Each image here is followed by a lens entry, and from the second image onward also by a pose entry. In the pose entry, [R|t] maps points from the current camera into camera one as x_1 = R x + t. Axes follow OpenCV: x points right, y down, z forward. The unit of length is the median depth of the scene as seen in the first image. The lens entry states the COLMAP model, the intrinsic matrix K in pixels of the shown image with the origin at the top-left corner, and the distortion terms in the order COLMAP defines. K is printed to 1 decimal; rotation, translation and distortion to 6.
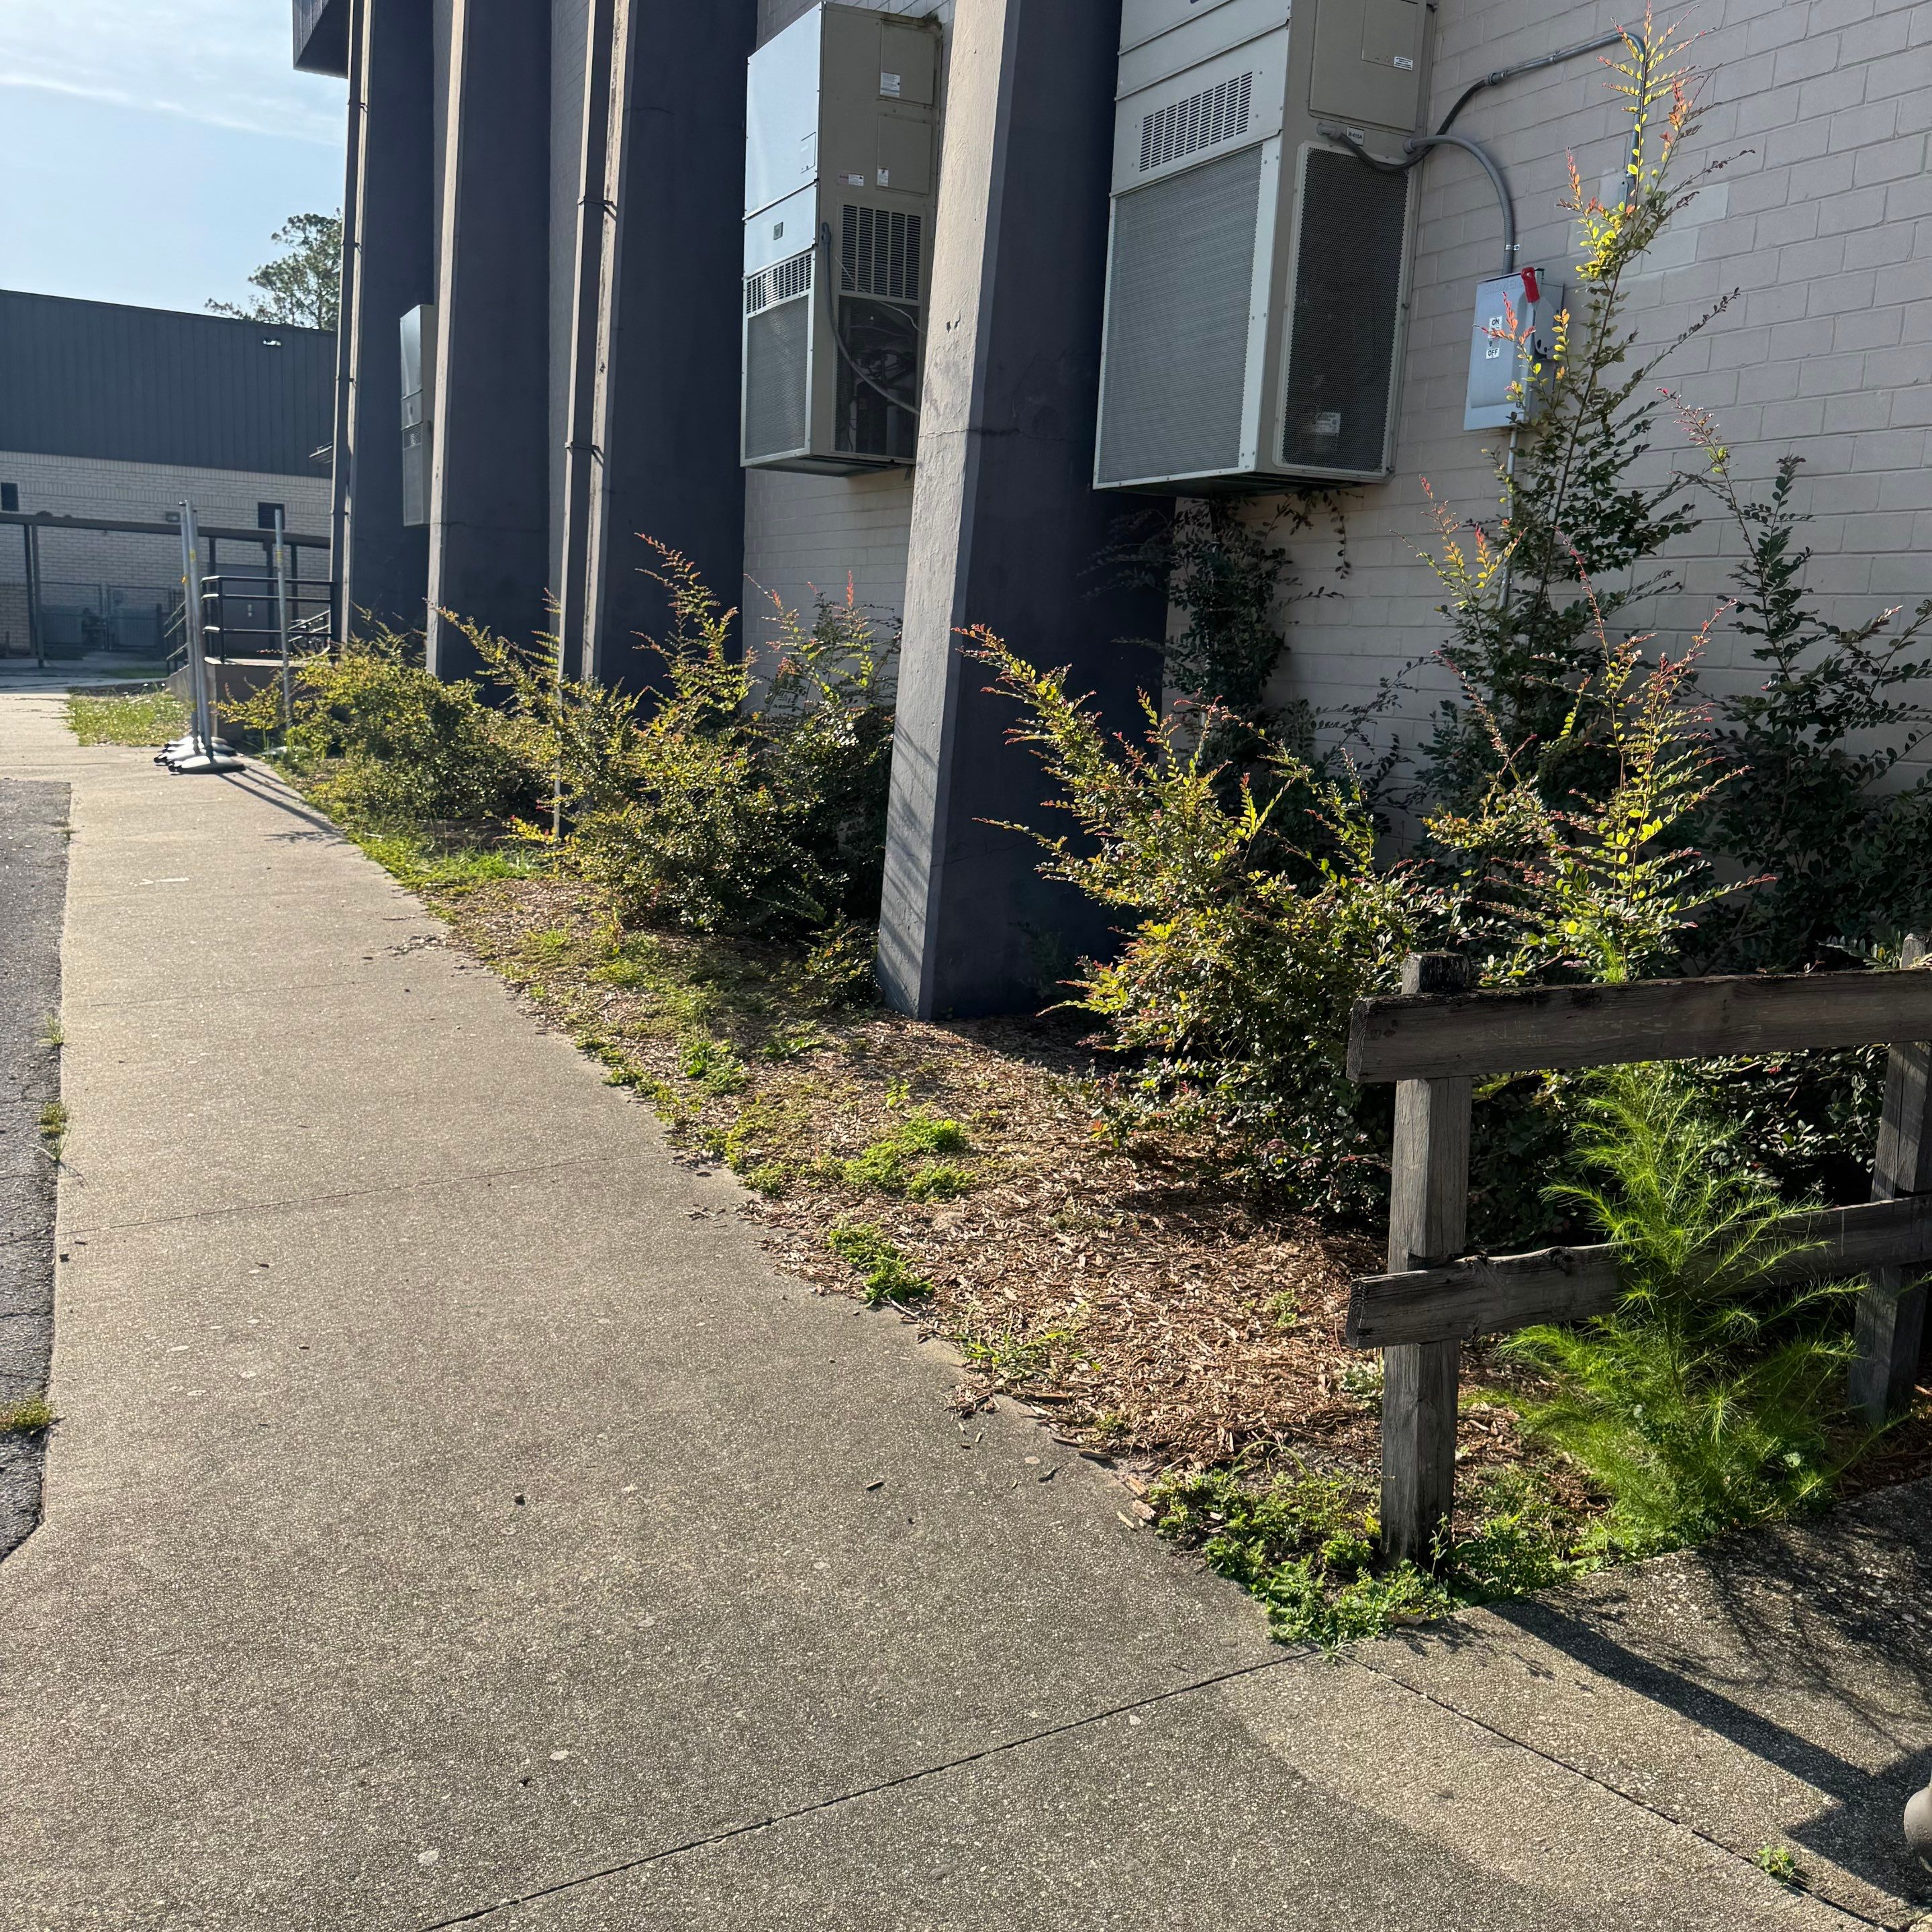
lens RADIAL K [[1803.6, 0, 986.8], [0, 1803.6, 988.7], [0, 0, 1]] dist [0.166349, -0.332132]
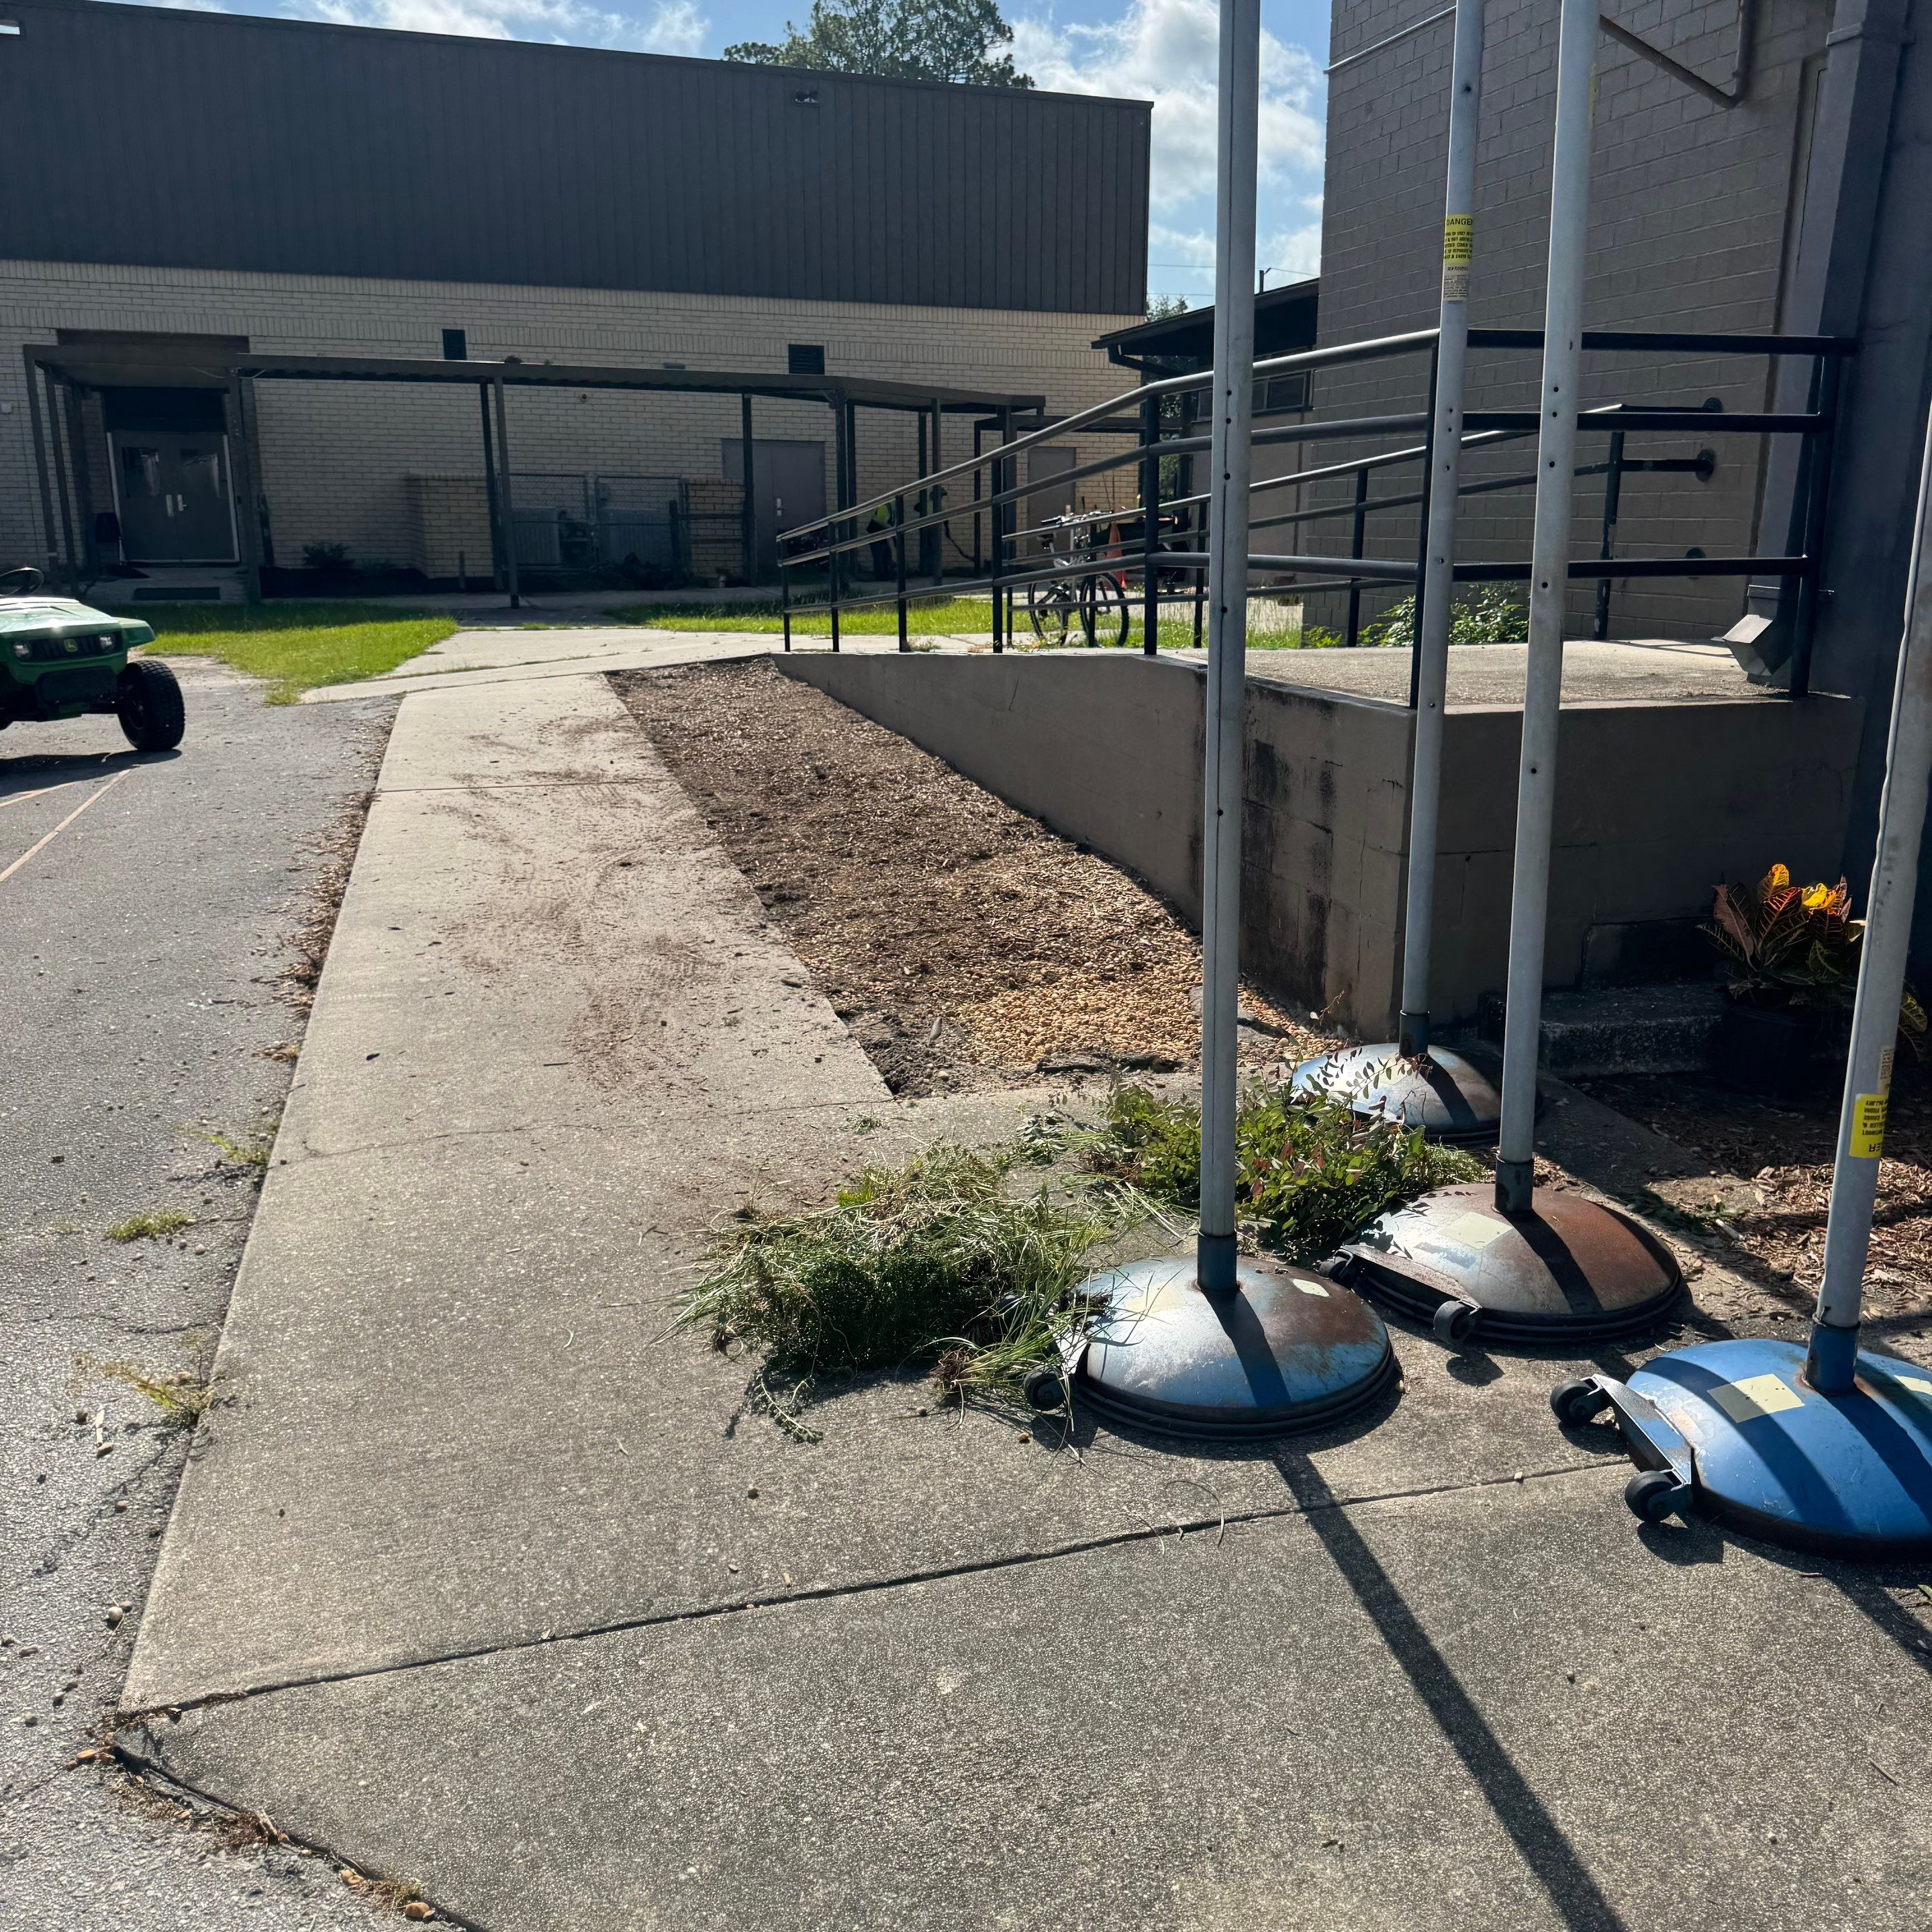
lens RADIAL K [[1803.6, 0, 986.8], [0, 1803.6, 988.7], [0, 0, 1]] dist [0.166349, -0.332132]
pose [[0.979639, 0.006771, -0.200655, -1.295583], [0.006151, 0.997950, 0.063709, -0.472642], [0.200675, -0.063646, 0.977588, 2.316485]]
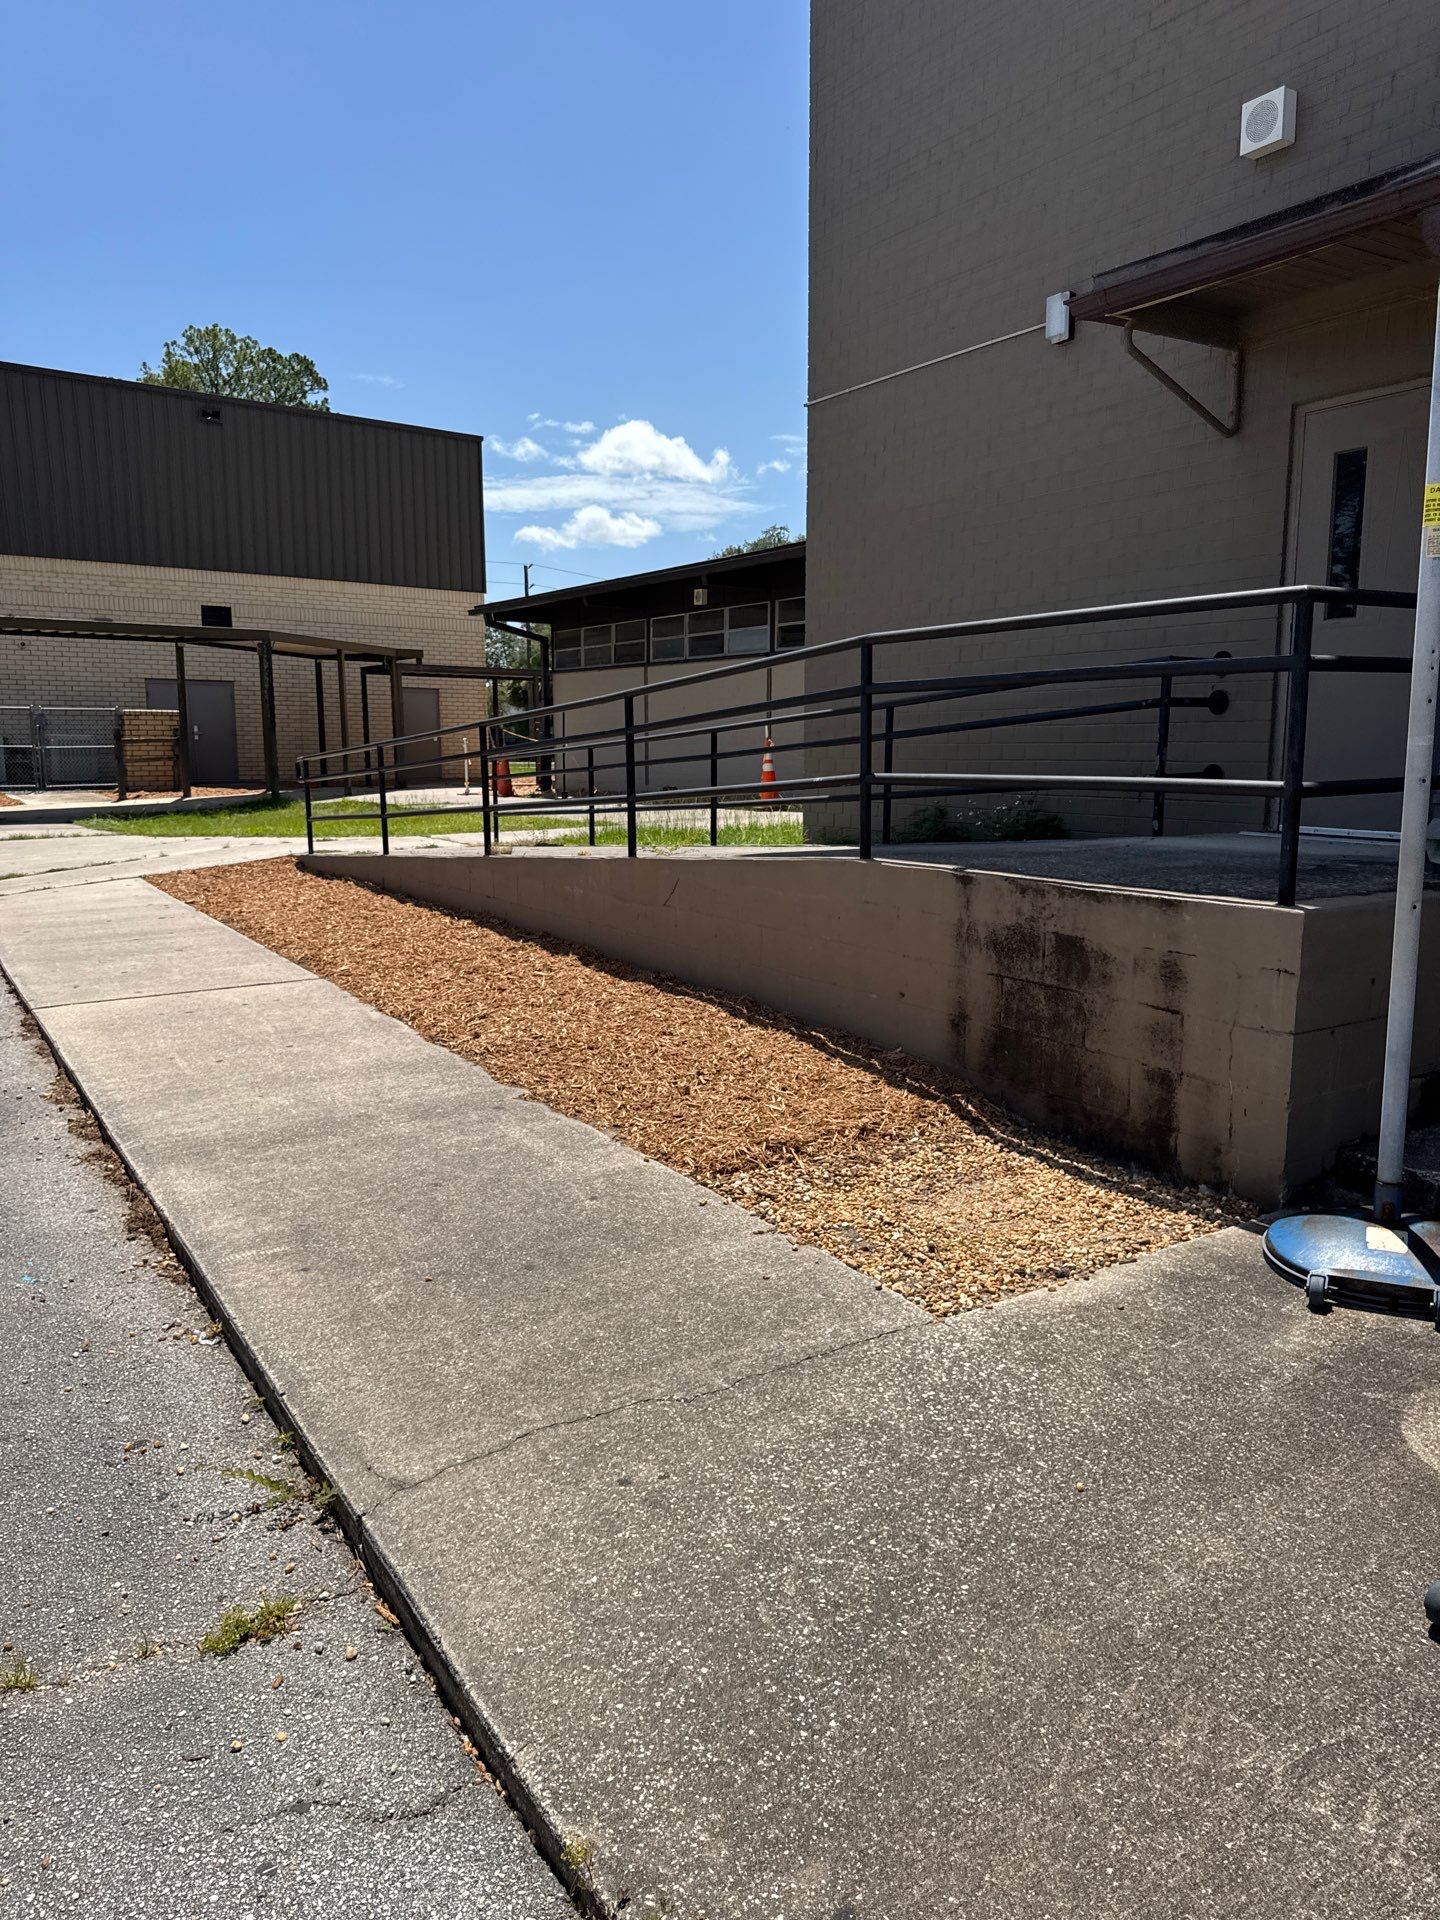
lens RADIAL K [[1350.4, 0, 745.5], [0, 1350.4, 955.5], [0, 0, 1]] dist [0.169731, -0.358196]
pose [[0.992356, -0.063016, 0.106109, -1.586051], [0.065731, 0.997589, -0.022280, -0.516361], [-0.104450, 0.029085, 0.994105, 2.471779]]
